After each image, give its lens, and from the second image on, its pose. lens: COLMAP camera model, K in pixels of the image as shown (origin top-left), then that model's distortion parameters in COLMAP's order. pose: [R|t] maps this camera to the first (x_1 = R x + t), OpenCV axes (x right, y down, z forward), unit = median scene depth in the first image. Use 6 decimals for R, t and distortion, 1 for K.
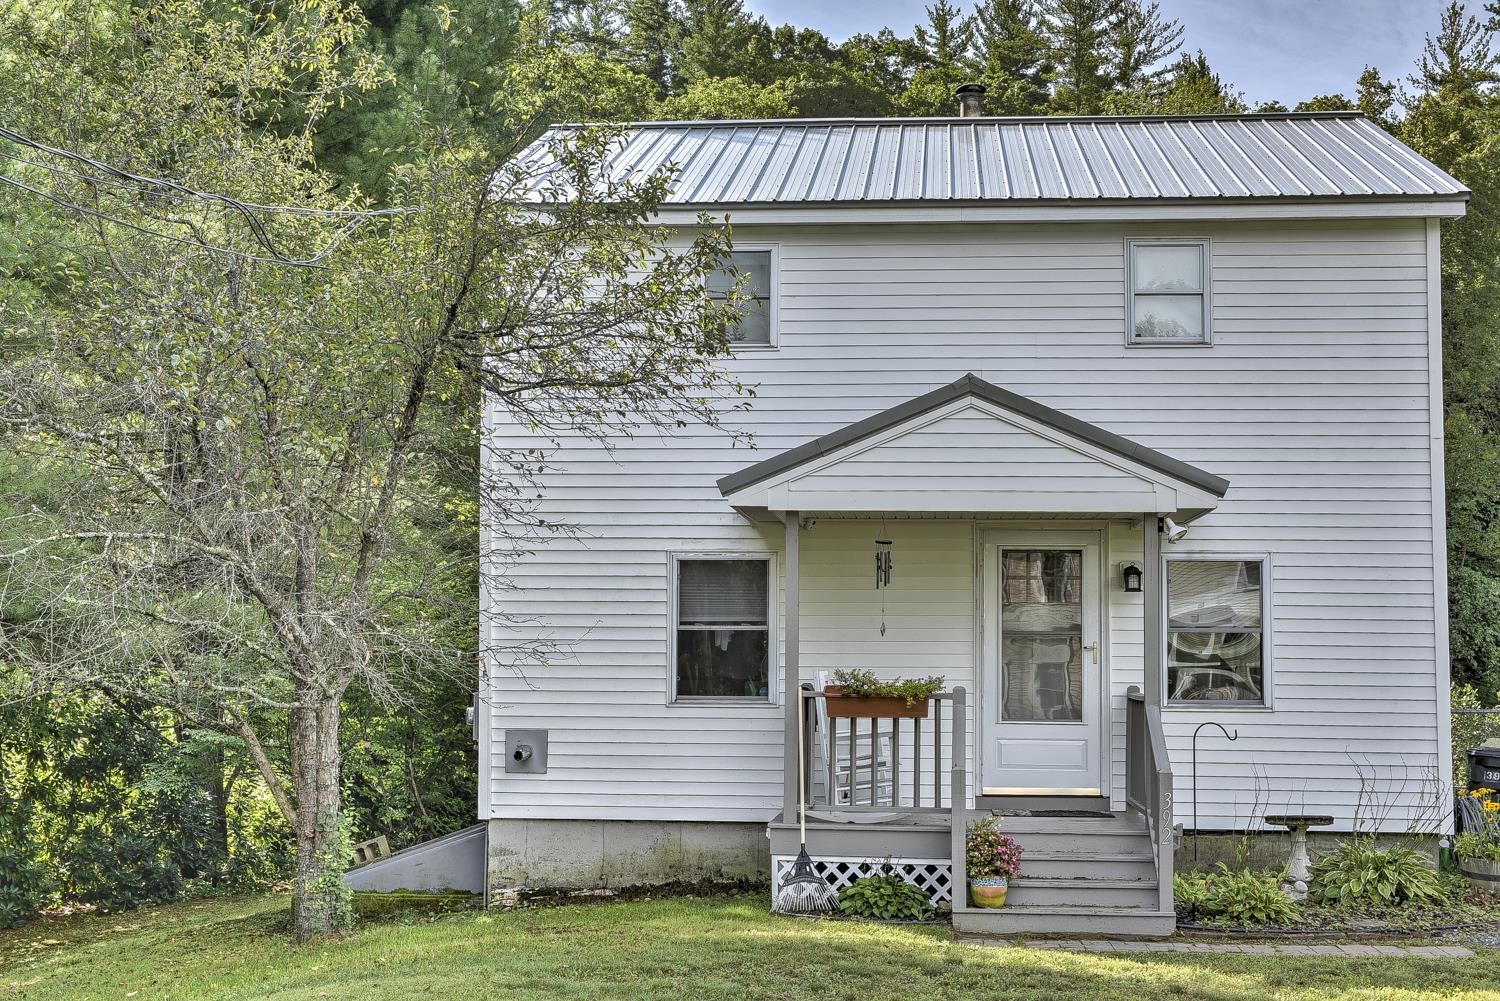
lens RADIAL K [[2173.7, 0, 758.9], [0, 2173.7, 501.6], [0, 0, 1]] dist [0.001791, 0.000000]
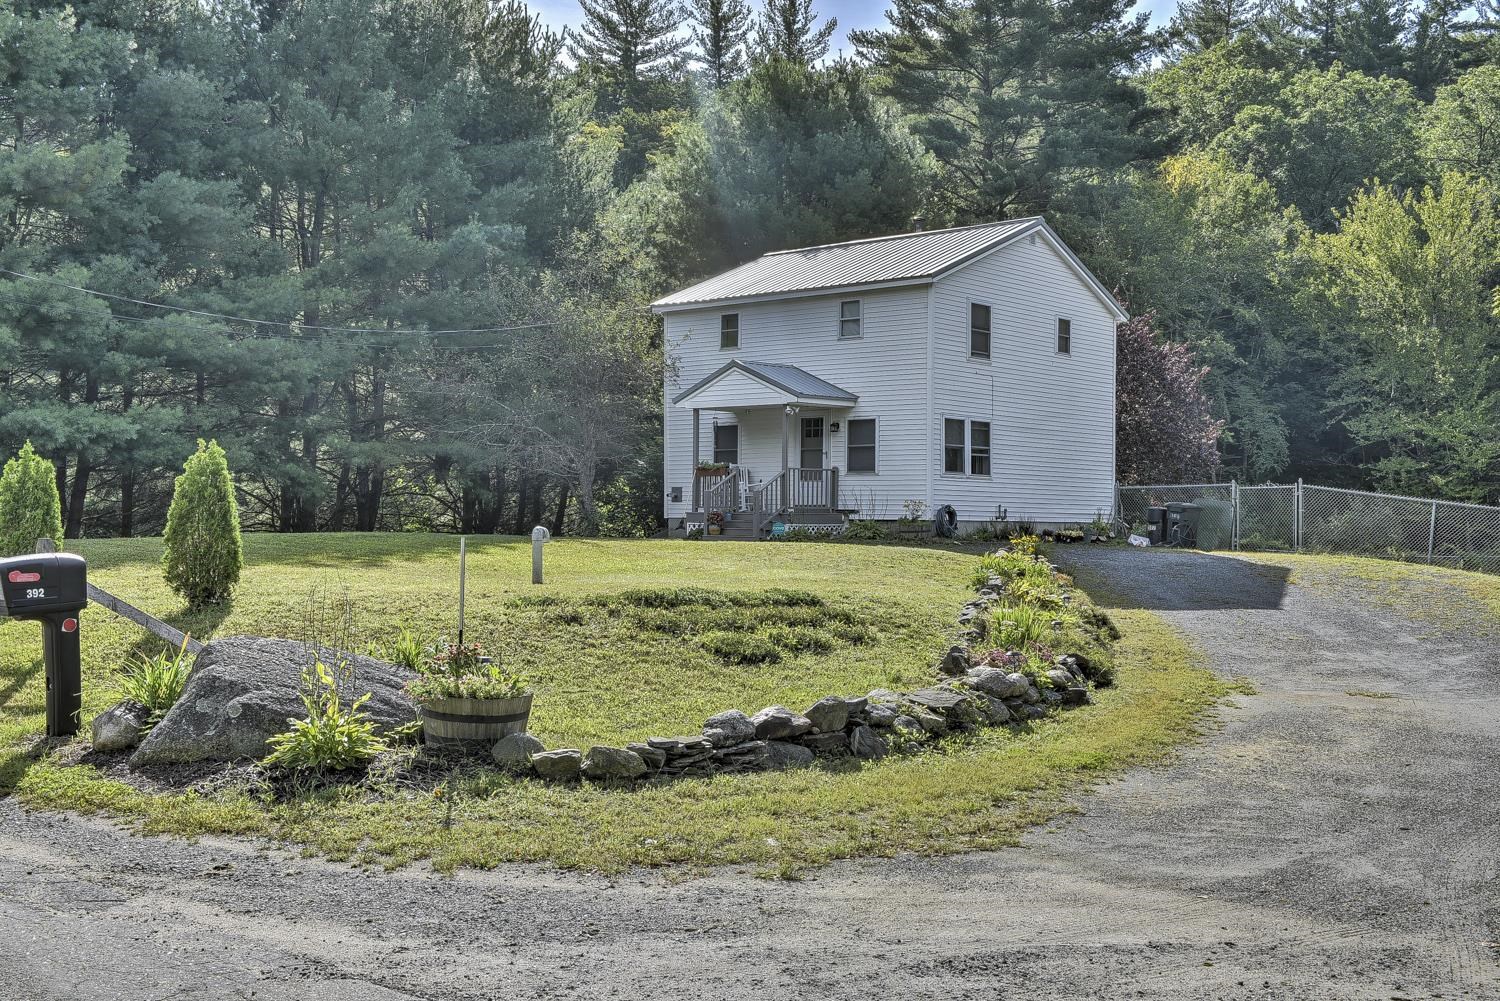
lens RADIAL K [[1695.8, 0, 751.9], [0, 1695.8, 505.0], [0, 0, 1]] dist [0.116340, 0.000000]
pose [[0.801021, -0.007616, -0.598588, 1.338227], [0.044057, 0.997957, 0.046260, 0.029085], [0.597013, -0.063427, 0.799720, -0.750745]]
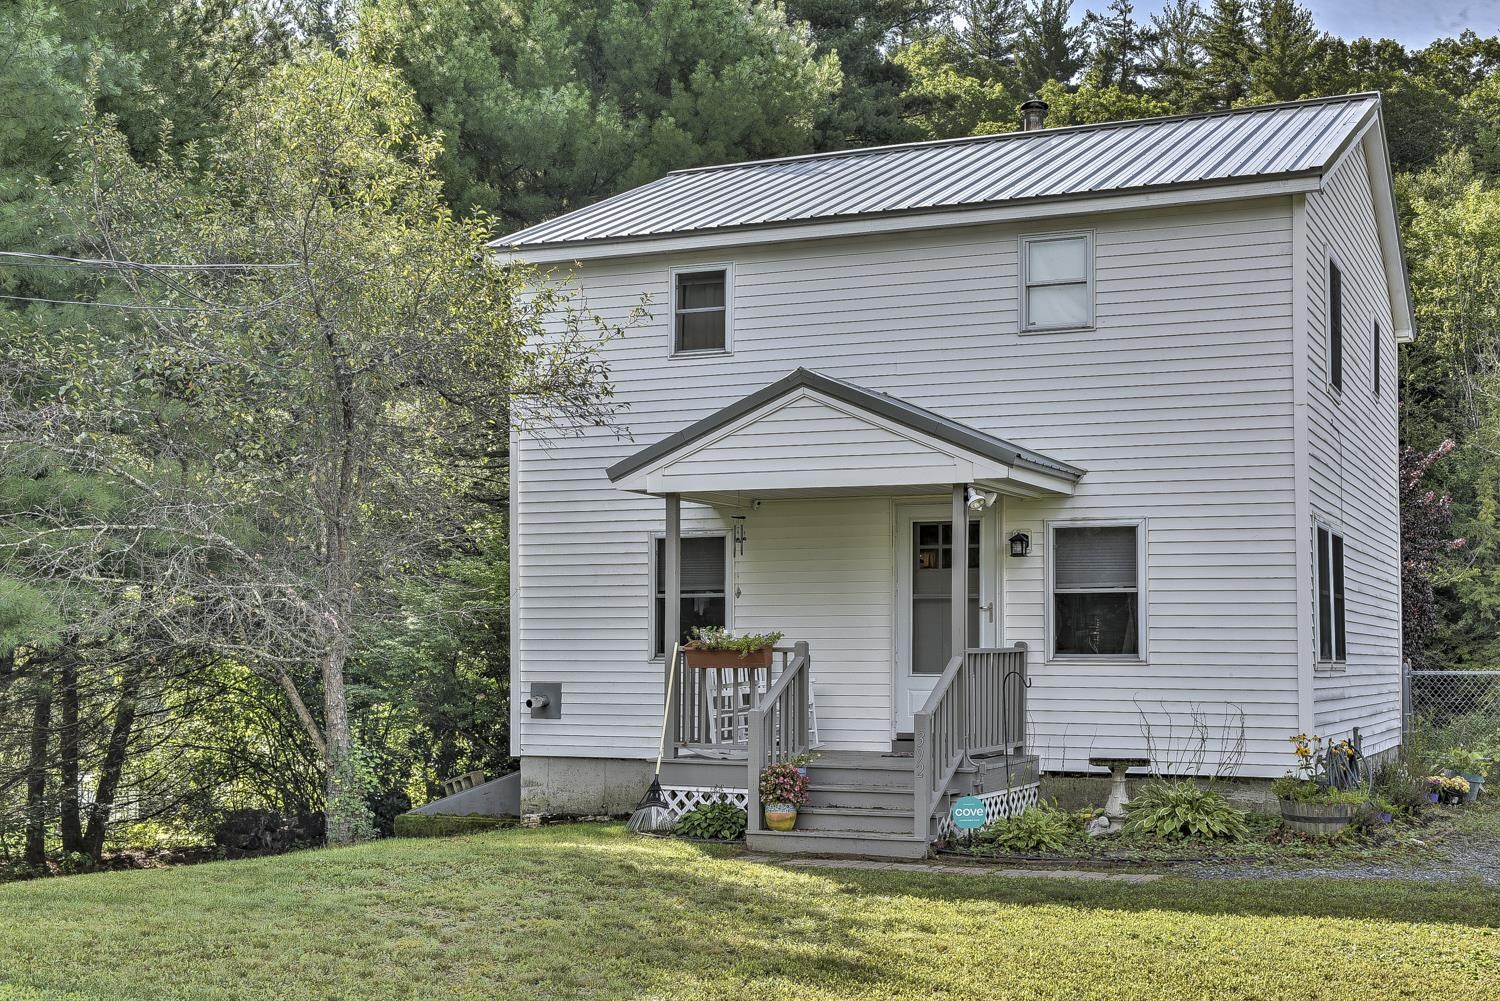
lens RADIAL K [[1960.2, 0, 772.7], [0, 1960.2, 562.6], [0, 0, 1]] dist [0.016297, 0.000000]
pose [[0.944028, -0.020914, -0.329203, 0.376462], [0.030554, 0.999242, 0.024137, 0.016305], [0.328449, -0.032844, 0.943951, 0.017751]]
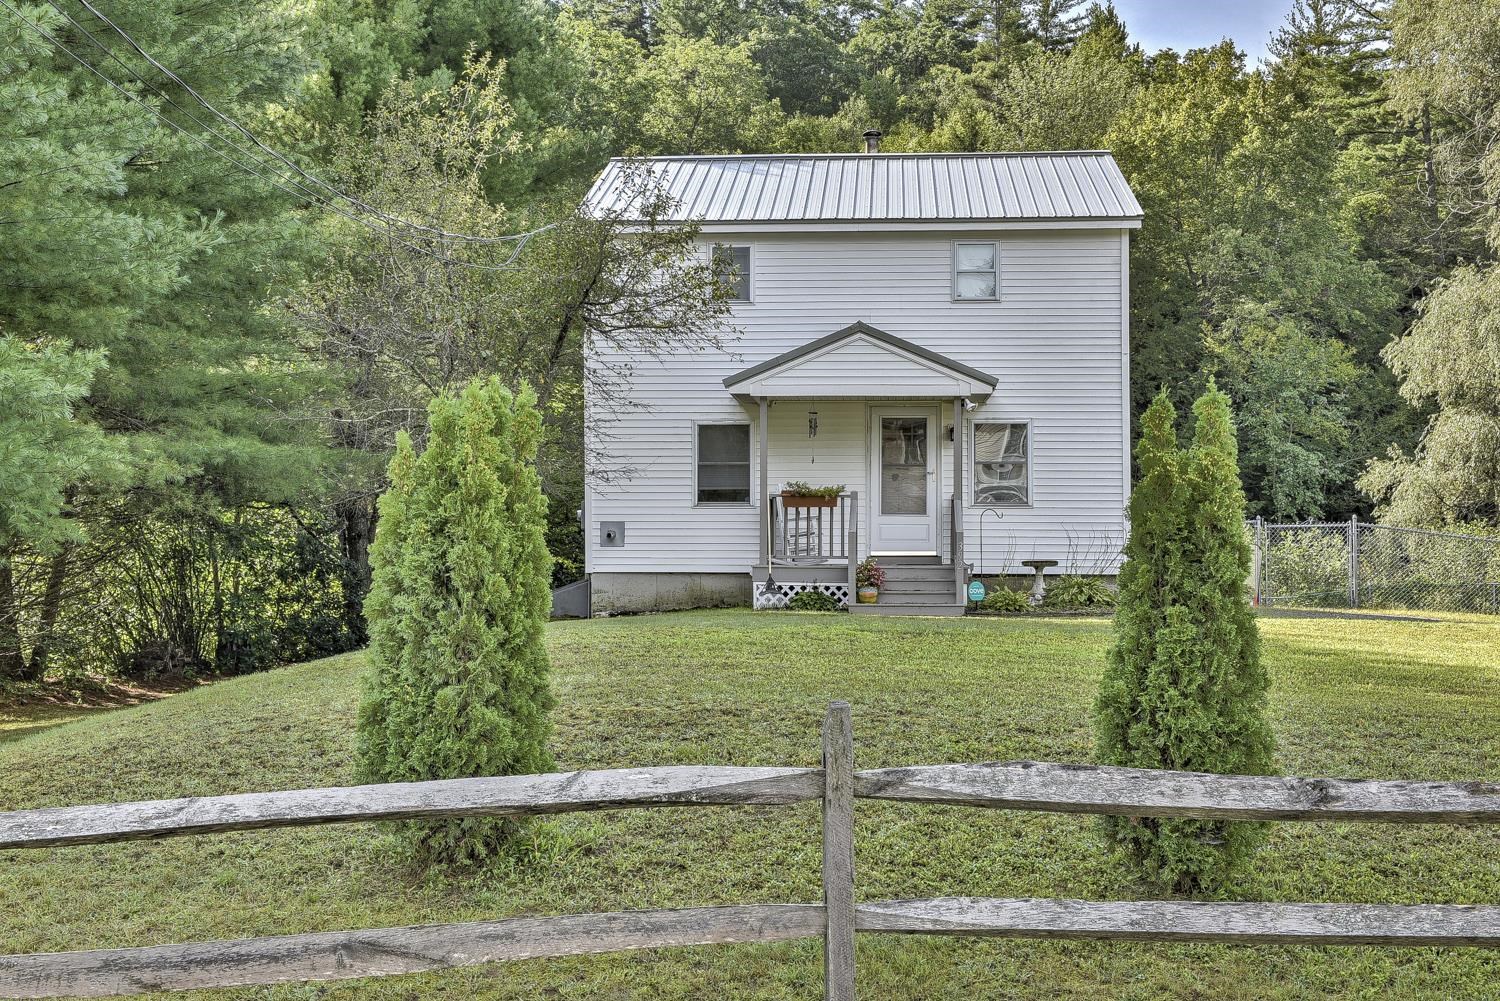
lens RADIAL K [[2033.1, 0, 745.3], [0, 2033.1, 502.6], [0, 0, 1]] dist [0.002357, 0.000000]
pose [[0.999933, -0.004699, 0.010579, -0.017000], [0.004135, 0.998600, 0.052742, 0.003119], [-0.010812, -0.052694, 0.998552, -0.653210]]
